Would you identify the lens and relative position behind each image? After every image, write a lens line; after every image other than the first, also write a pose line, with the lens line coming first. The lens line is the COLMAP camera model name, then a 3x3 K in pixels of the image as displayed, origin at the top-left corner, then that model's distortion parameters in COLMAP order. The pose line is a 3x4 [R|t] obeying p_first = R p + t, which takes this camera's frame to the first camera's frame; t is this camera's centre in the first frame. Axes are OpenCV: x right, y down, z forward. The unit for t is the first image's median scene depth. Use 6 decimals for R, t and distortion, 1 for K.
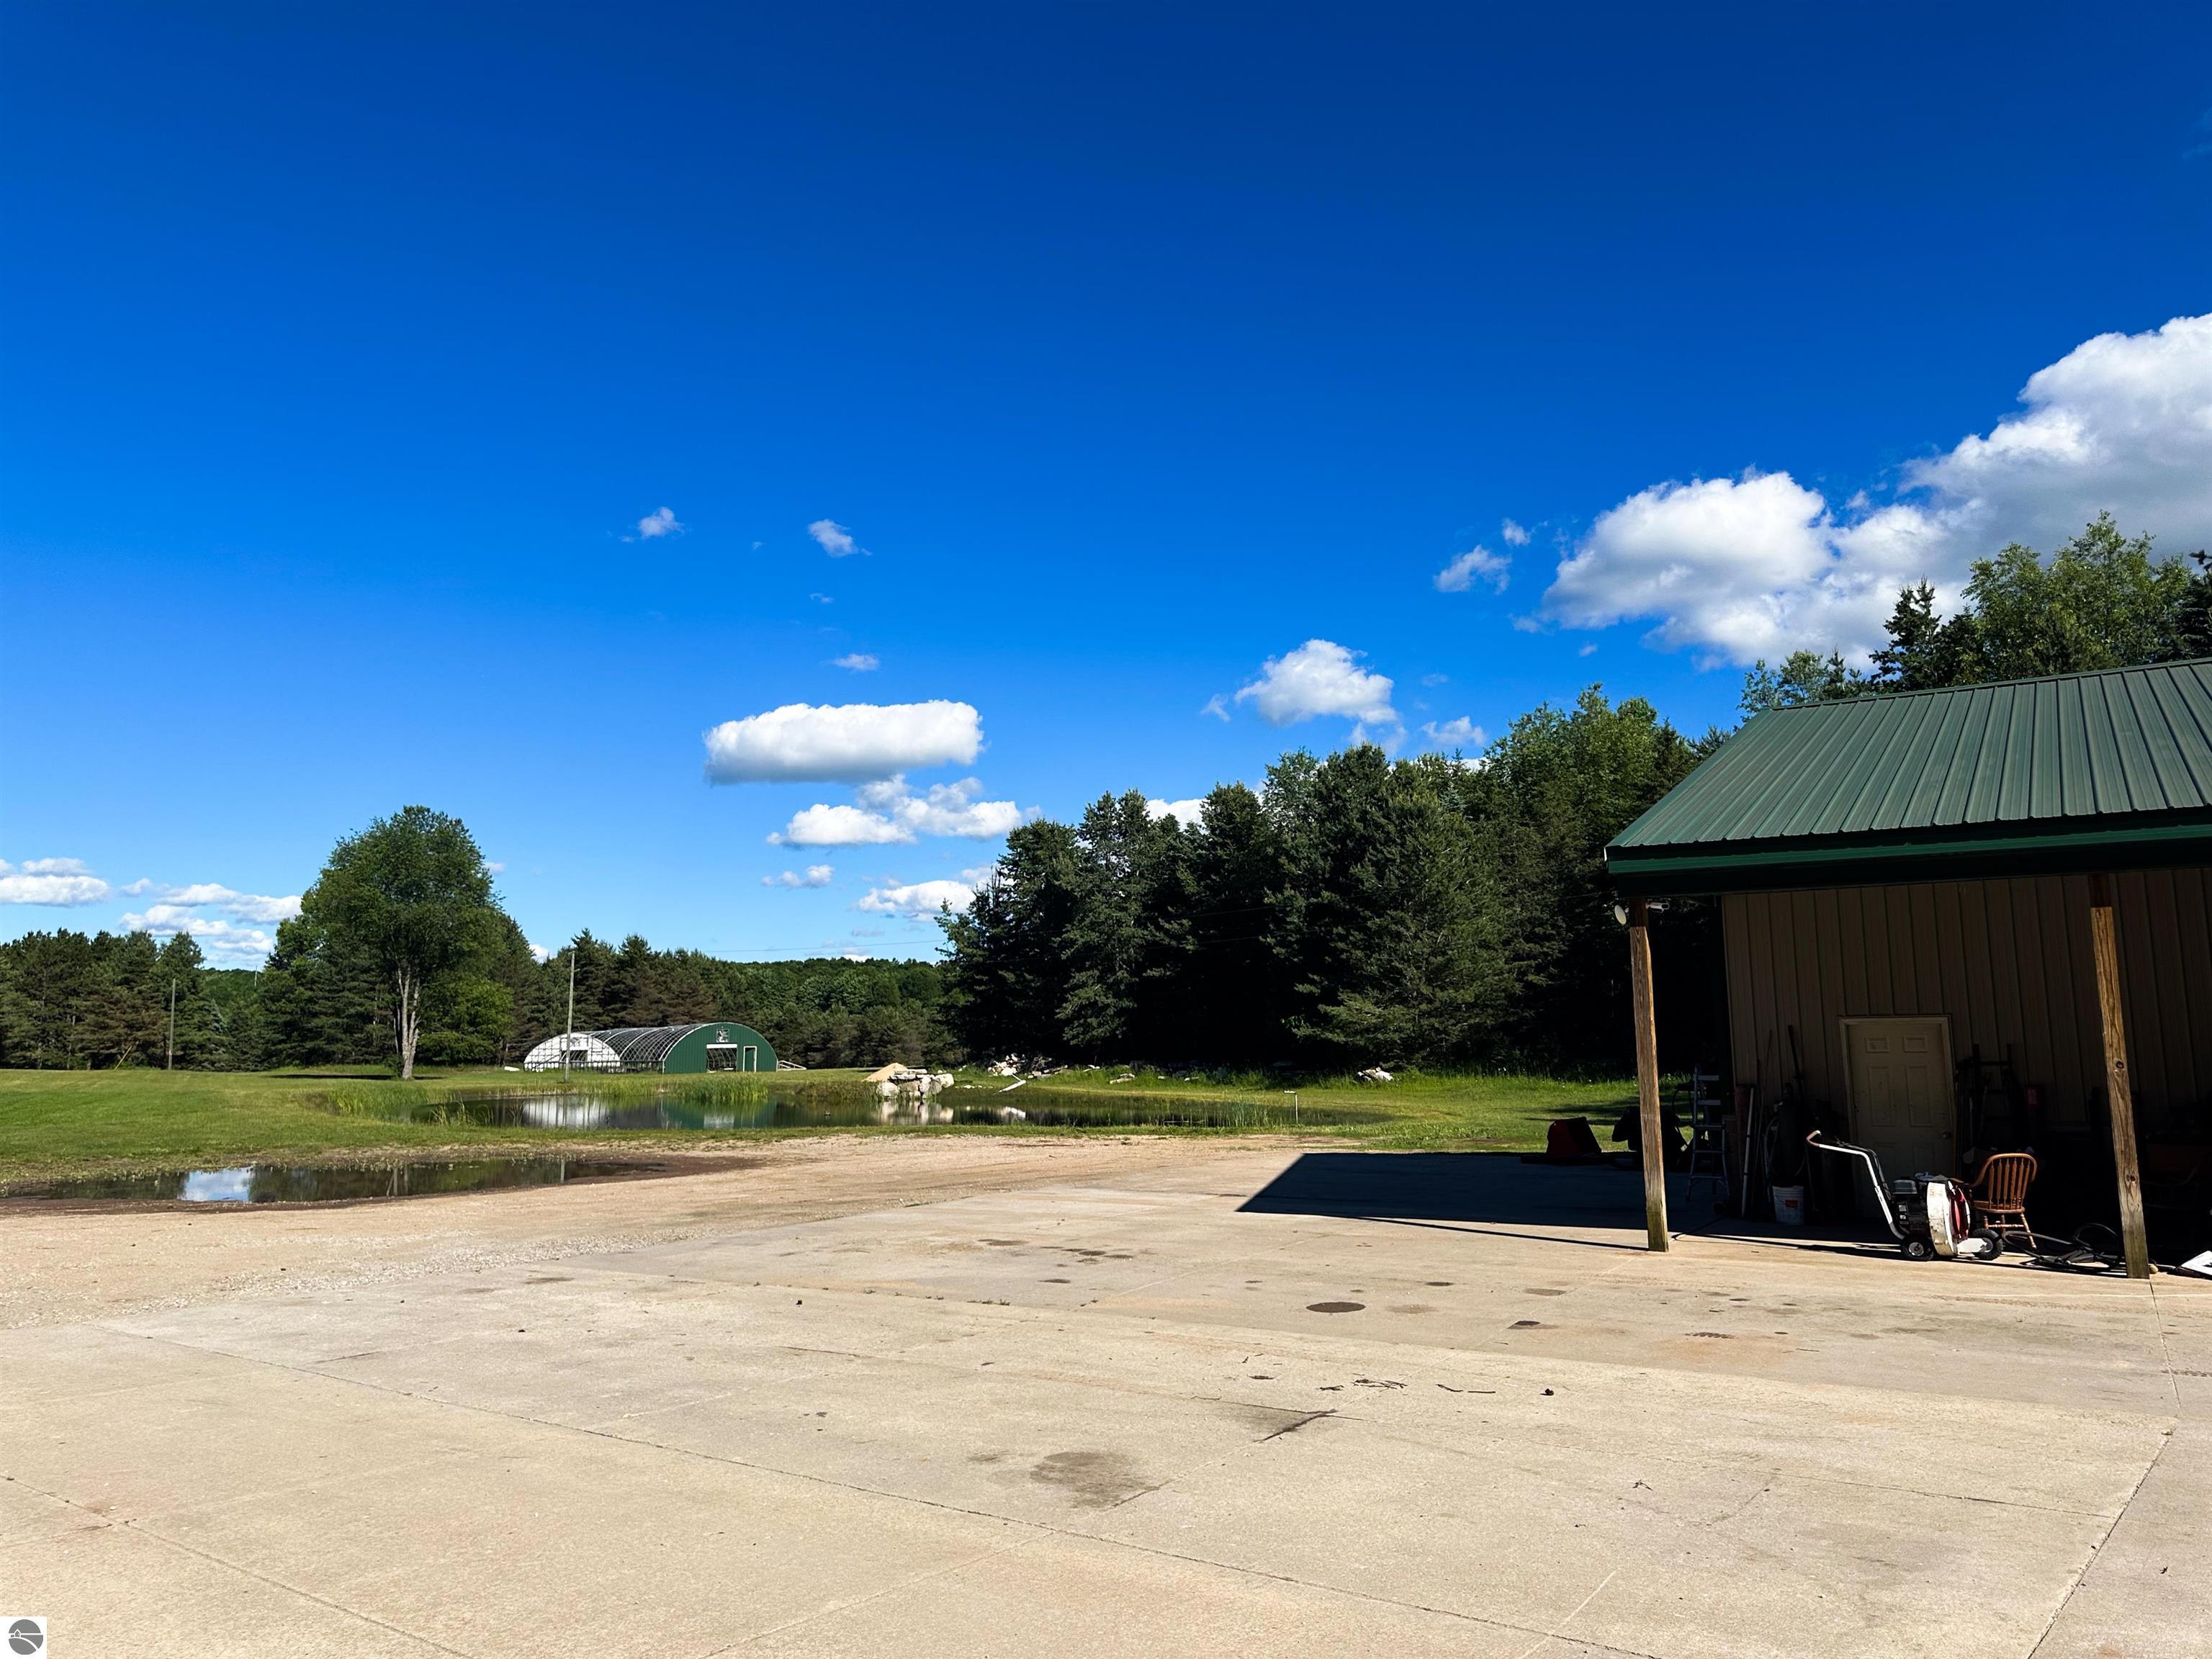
lens RADIAL K [[1549.9, 0, 1106.0], [0, 1549.9, 829.5], [0, 0, 1]] dist [-0.001815, -0.001253]
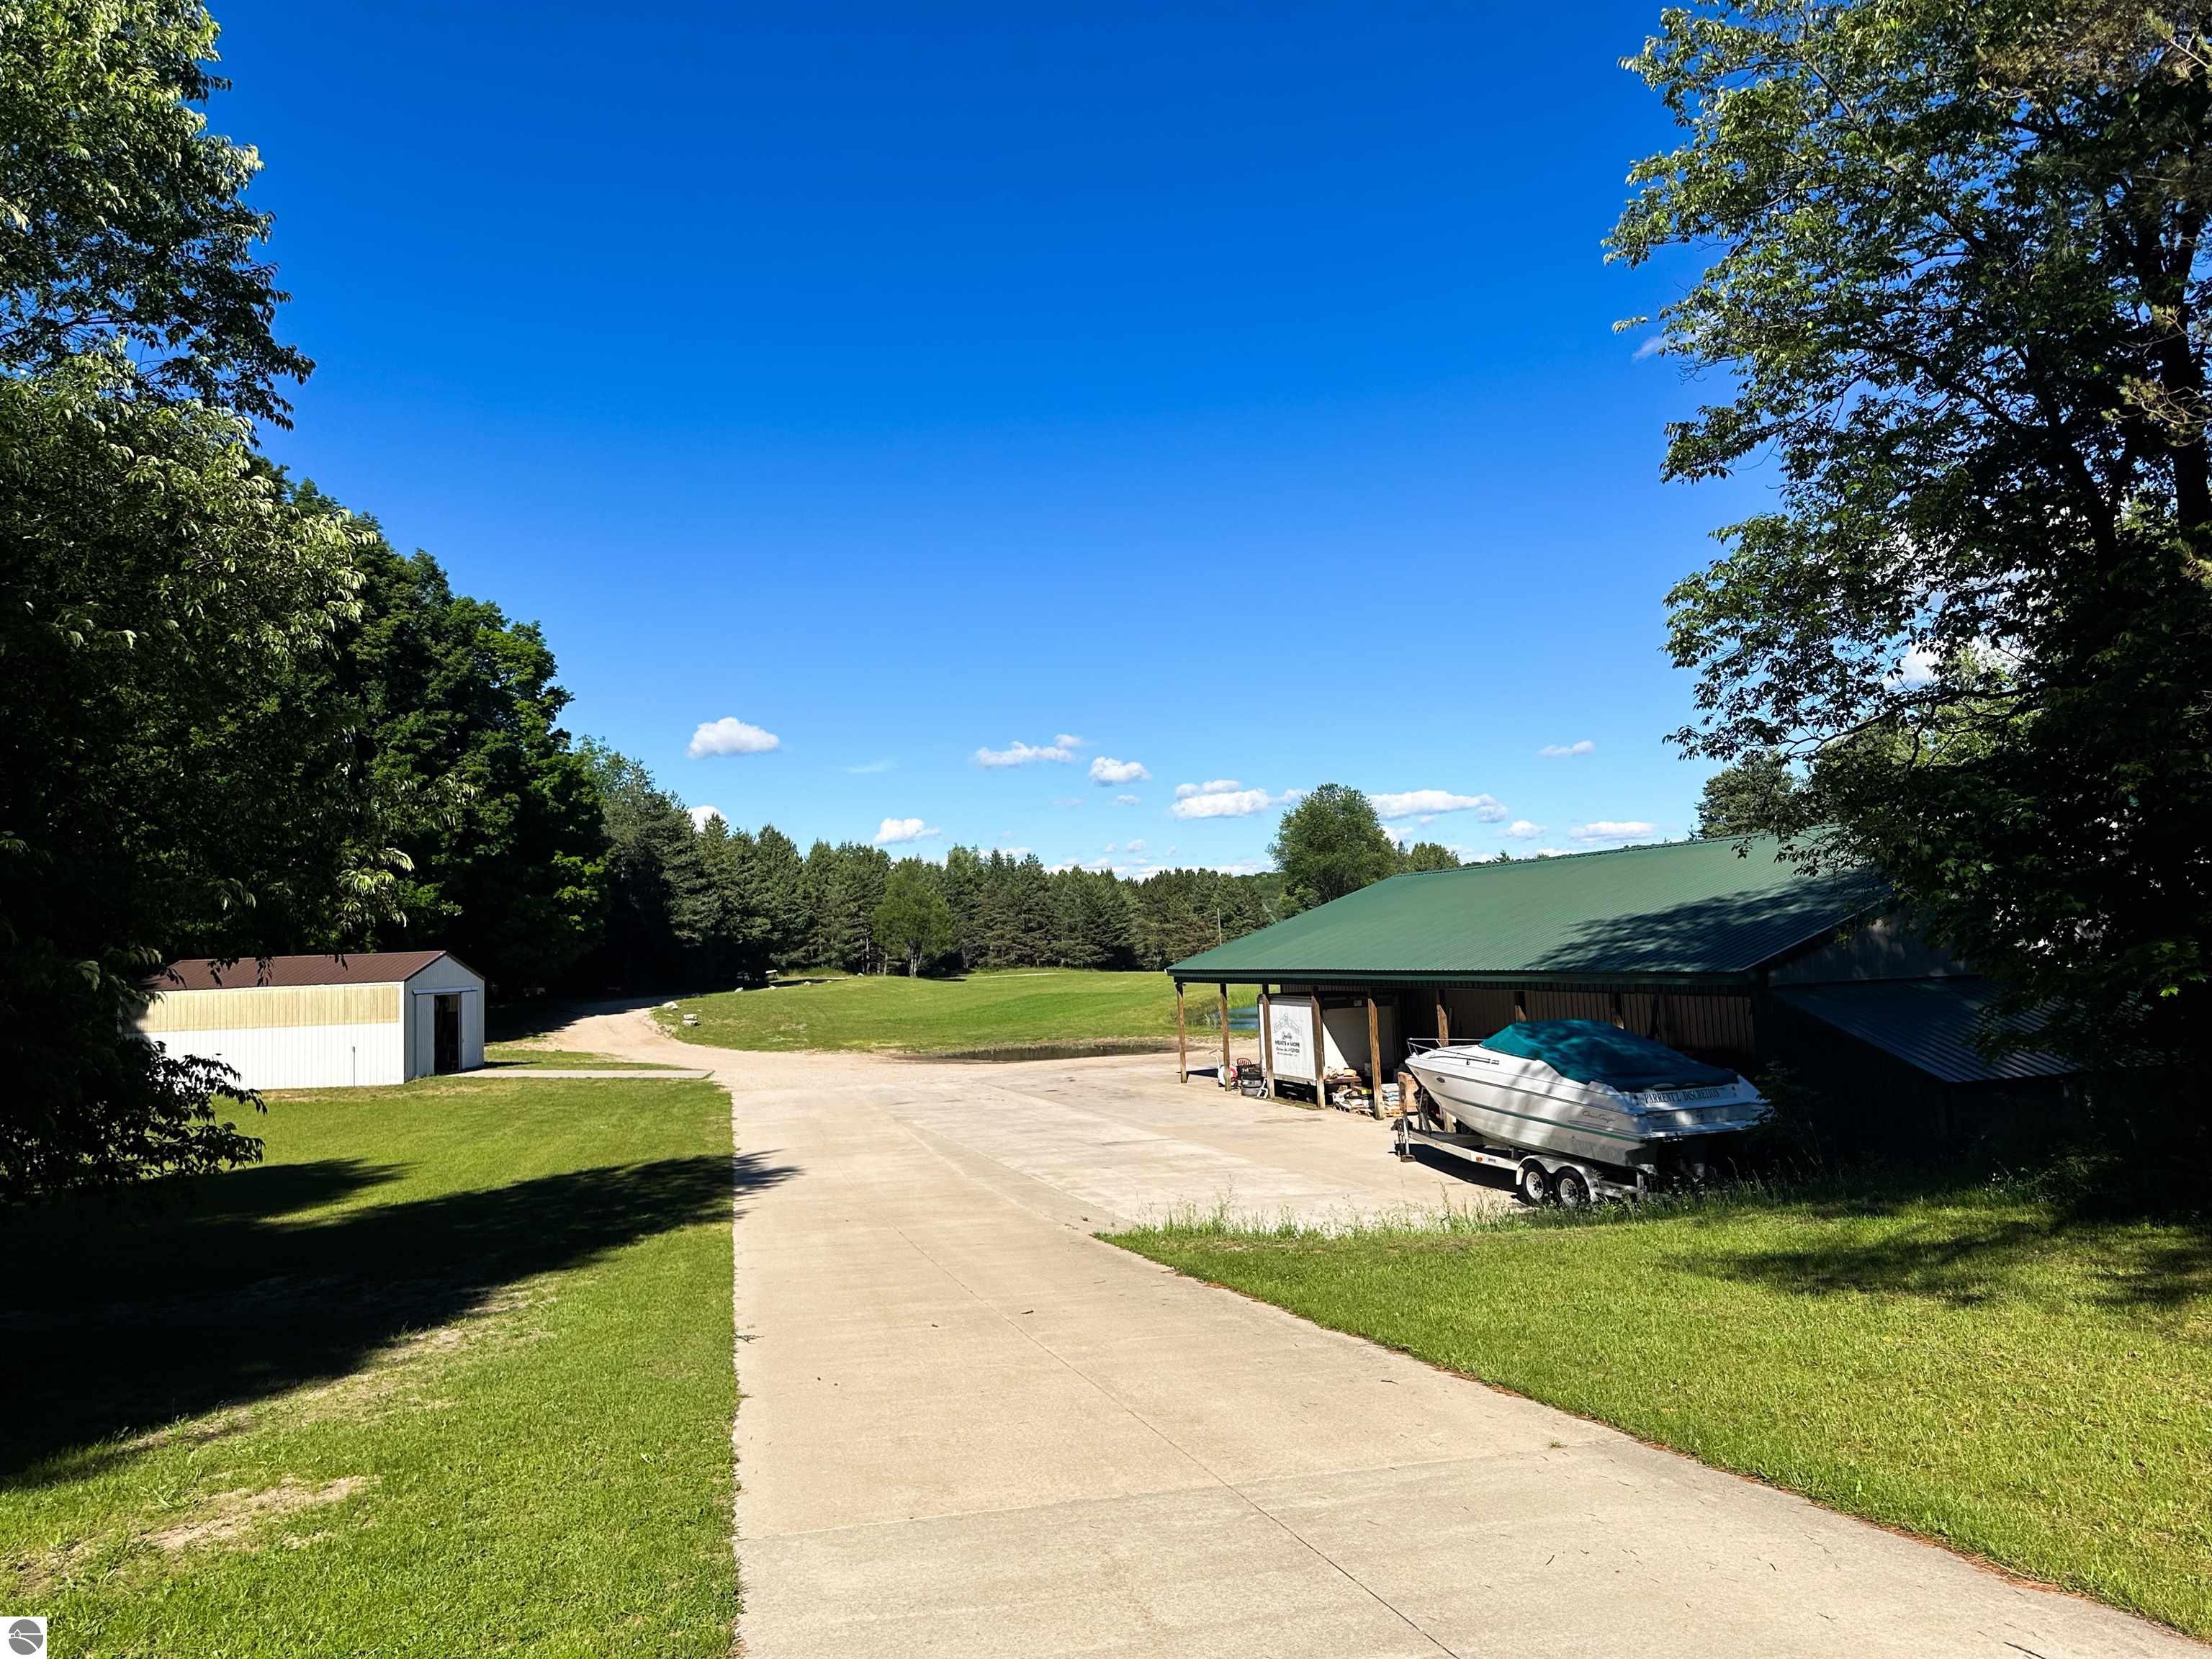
lens RADIAL K [[1549.9, 0, 1106.0], [0, 1549.9, 829.5], [0, 0, 1]] dist [-0.001815, -0.001253]
pose [[0.777062, -0.076132, -0.624803, 2.950197], [0.127428, 0.991131, 0.037712, -0.581054], [0.616391, -0.108922, 0.779871, -2.346495]]
